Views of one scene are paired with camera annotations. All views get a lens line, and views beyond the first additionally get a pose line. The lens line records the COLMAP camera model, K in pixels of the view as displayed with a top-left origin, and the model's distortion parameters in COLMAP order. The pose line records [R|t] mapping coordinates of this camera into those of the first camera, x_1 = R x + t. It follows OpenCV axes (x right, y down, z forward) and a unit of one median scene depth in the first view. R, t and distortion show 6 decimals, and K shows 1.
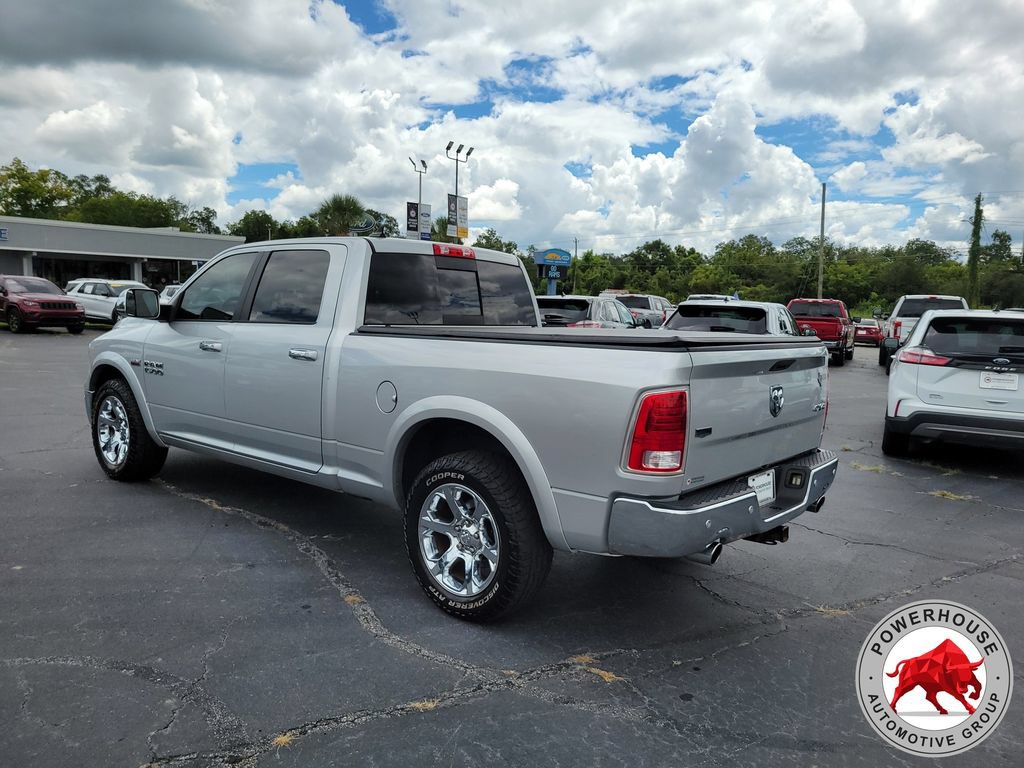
lens RADIAL K [[774.1, 0, 505.5], [0, 774.1, 395.0], [0, 0, 1]] dist [0.058703, -0.043338]
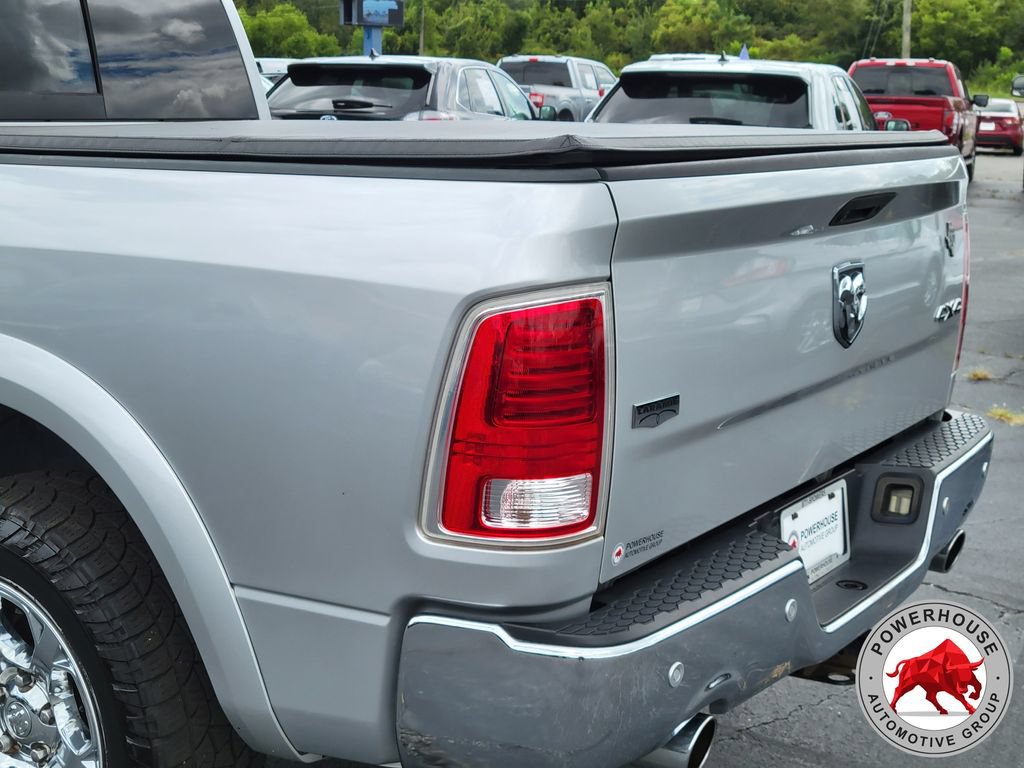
lens RADIAL K [[1579.4, 0, 521.8], [0, 1579.4, 378.7], [0, 0, 1]] dist [0.105715, 0.000000]
pose [[0.988815, -0.043425, 0.142685, 0.012147], [0.033566, 0.996926, 0.070792, -0.002414], [-0.145320, -0.065211, 0.987233, 0.039701]]
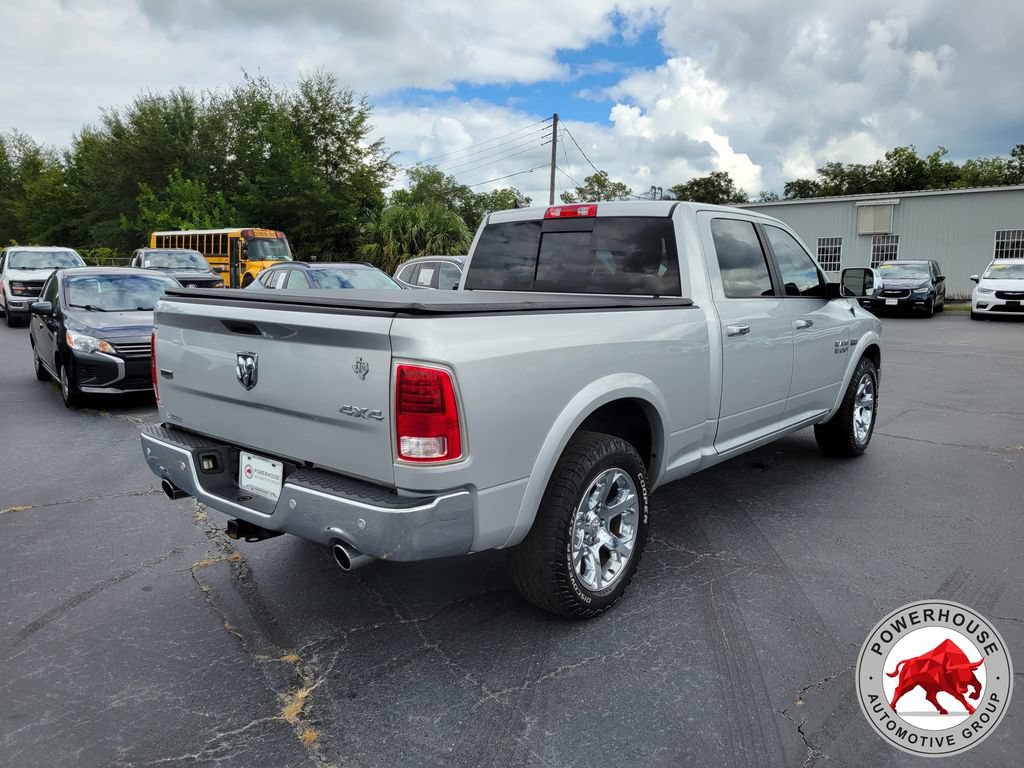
lens RADIAL K [[774.1, 0, 489.2], [0, 774.1, 391.1], [0, 0, 1]] dist [0.058703, -0.043338]
pose [[-0.016073, 0.123557, -0.992207, 0.173158], [-0.125401, 0.984251, 0.124598, -0.015903], [0.991976, 0.126426, -0.000325, 0.186715]]
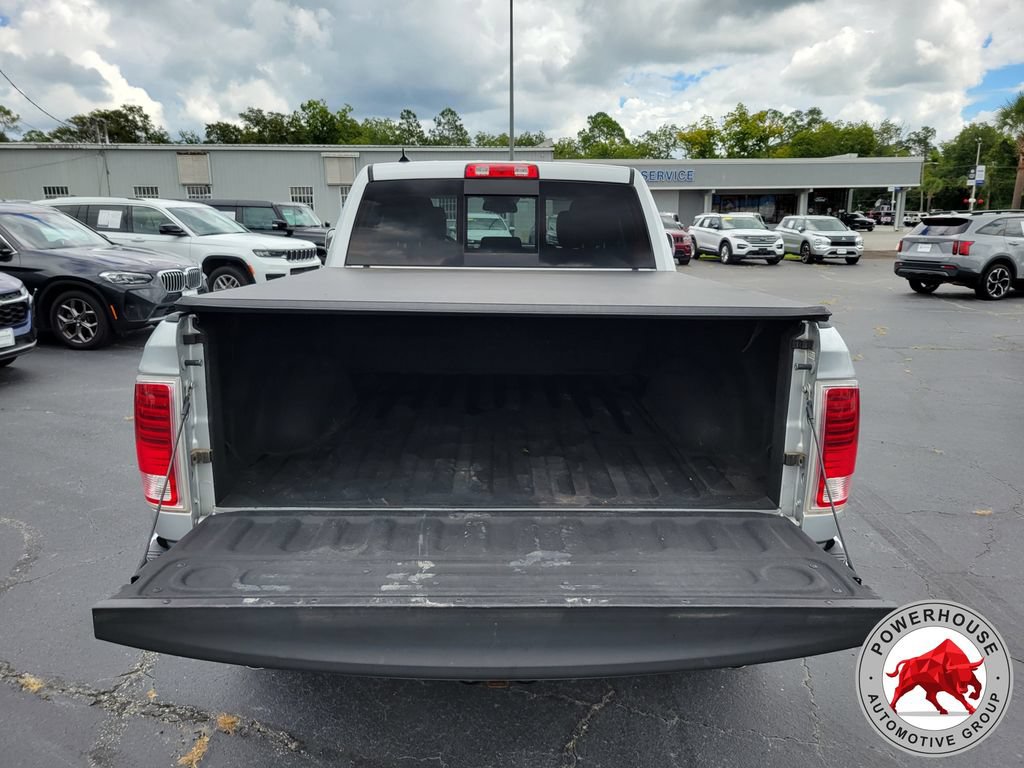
lens RADIAL K [[774.1, 0, 518.7], [0, 774.1, 387.0], [0, 0, 1]] dist [0.058703, -0.043338]
pose [[0.658806, 0.132696, -0.740517, 0.109330], [-0.075407, 0.991012, 0.110496, -0.011622], [0.748524, -0.016956, 0.662891, 0.098293]]
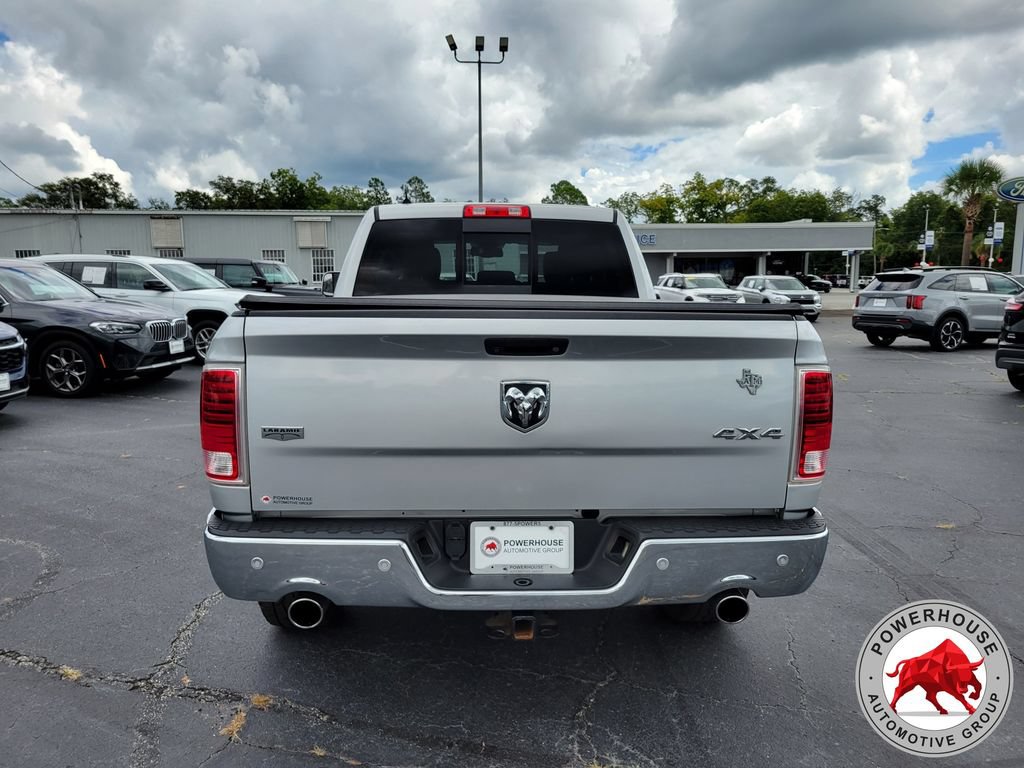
lens RADIAL K [[774.1, 0, 503.8], [0, 774.1, 391.3], [0, 0, 1]] dist [0.058703, -0.043338]
pose [[0.677884, 0.072962, -0.731540, 0.114689], [-0.070779, 0.996918, 0.033842, -0.003461], [0.731754, 0.028836, 0.680959, 0.085722]]
